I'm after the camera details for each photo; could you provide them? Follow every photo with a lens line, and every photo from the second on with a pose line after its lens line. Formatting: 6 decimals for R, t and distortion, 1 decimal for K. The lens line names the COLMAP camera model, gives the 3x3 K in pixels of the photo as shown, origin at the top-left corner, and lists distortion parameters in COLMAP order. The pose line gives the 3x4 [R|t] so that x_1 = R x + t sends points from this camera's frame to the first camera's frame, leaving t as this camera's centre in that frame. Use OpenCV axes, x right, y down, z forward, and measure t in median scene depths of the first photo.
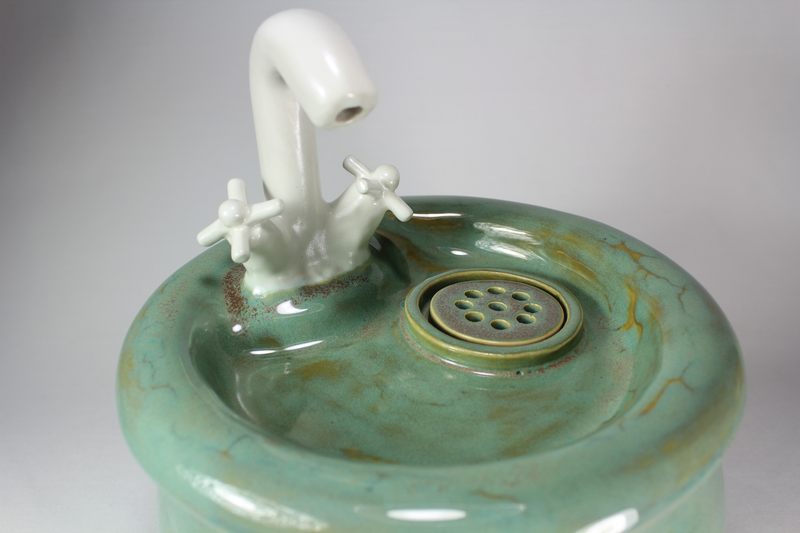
lens RADIAL K [[722.3, 0, 398.6], [0, 722.3, 270.8], [0, 0, 1]] dist [-0.126144, 0.015505]
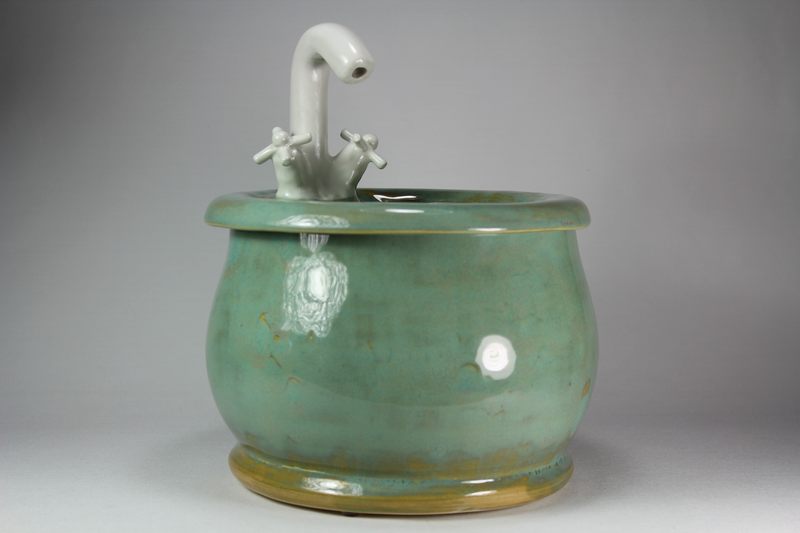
lens RADIAL K [[1560.0, 0, 404.1], [0, 1560.0, 267.6], [0, 0, 1]] dist [-0.055231, 0.000000]
pose [[0.995434, 0.027423, 0.091426, -0.262278], [0.010015, 0.922548, -0.385753, 1.529068], [-0.094923, 0.384907, 0.918061, -2.126905]]
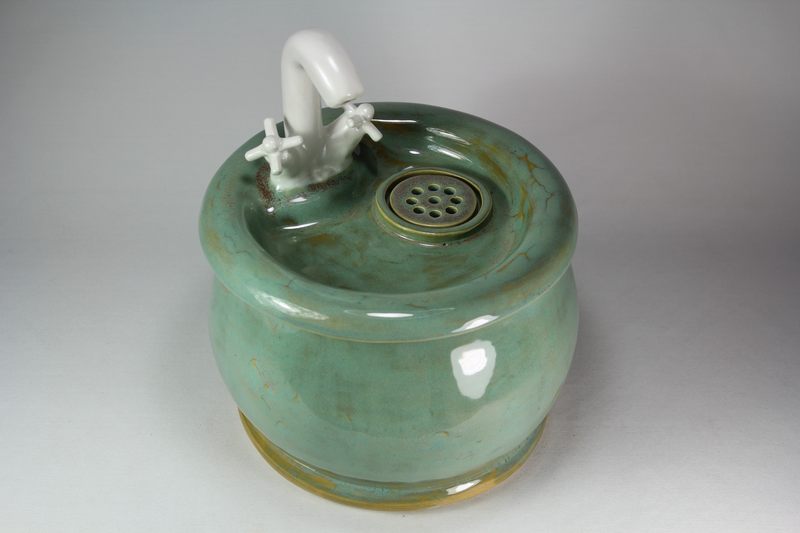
lens RADIAL K [[1560.0, 0, 397.2], [0, 1560.0, 265.9], [0, 0, 1]] dist [-0.055231, 0.000000]
pose [[0.999230, 0.017981, 0.034870, -0.063446], [-0.024575, 0.979689, 0.199013, -0.508449], [-0.030583, -0.199717, 0.979376, -2.459499]]
